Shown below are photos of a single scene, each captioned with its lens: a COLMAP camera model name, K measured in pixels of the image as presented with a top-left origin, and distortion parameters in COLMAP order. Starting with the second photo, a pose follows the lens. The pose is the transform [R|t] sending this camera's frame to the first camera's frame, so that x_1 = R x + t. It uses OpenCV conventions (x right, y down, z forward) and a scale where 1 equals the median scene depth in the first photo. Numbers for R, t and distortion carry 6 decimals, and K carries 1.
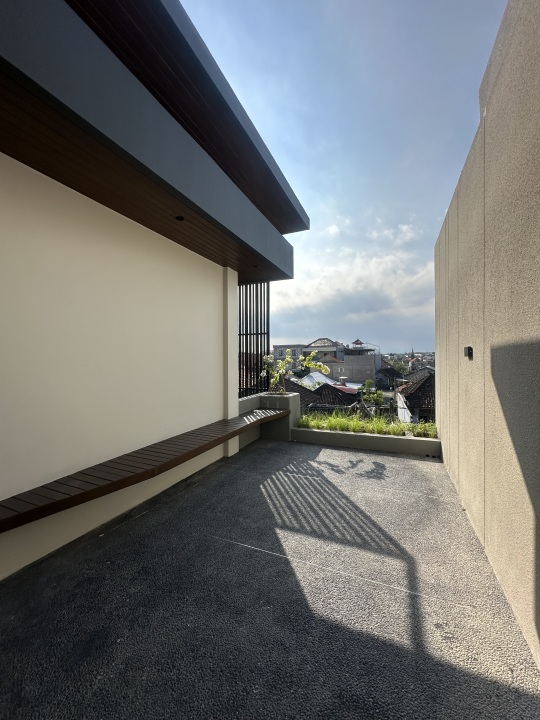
lens RADIAL K [[288.1, 0, 272.1], [0, 288.1, 358.8], [0, 0, 1]] dist [-0.004089, -0.000027]
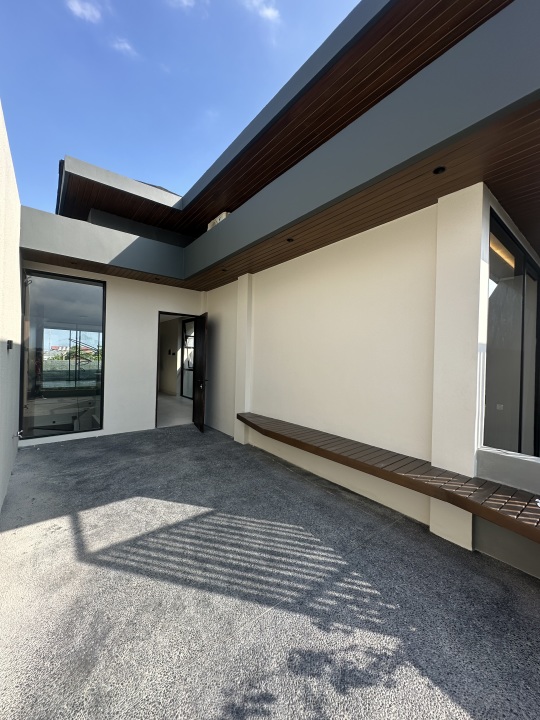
lens RADIAL K [[288.1, 0, 275.1], [0, 288.1, 360.4], [0, 0, 1]] dist [-0.004089, -0.000027]
pose [[-0.475409, -0.004456, -0.879754, 0.829507], [-0.020181, 0.999779, 0.005841, 0.003983], [0.879533, 0.020532, -0.475394, 1.630061]]
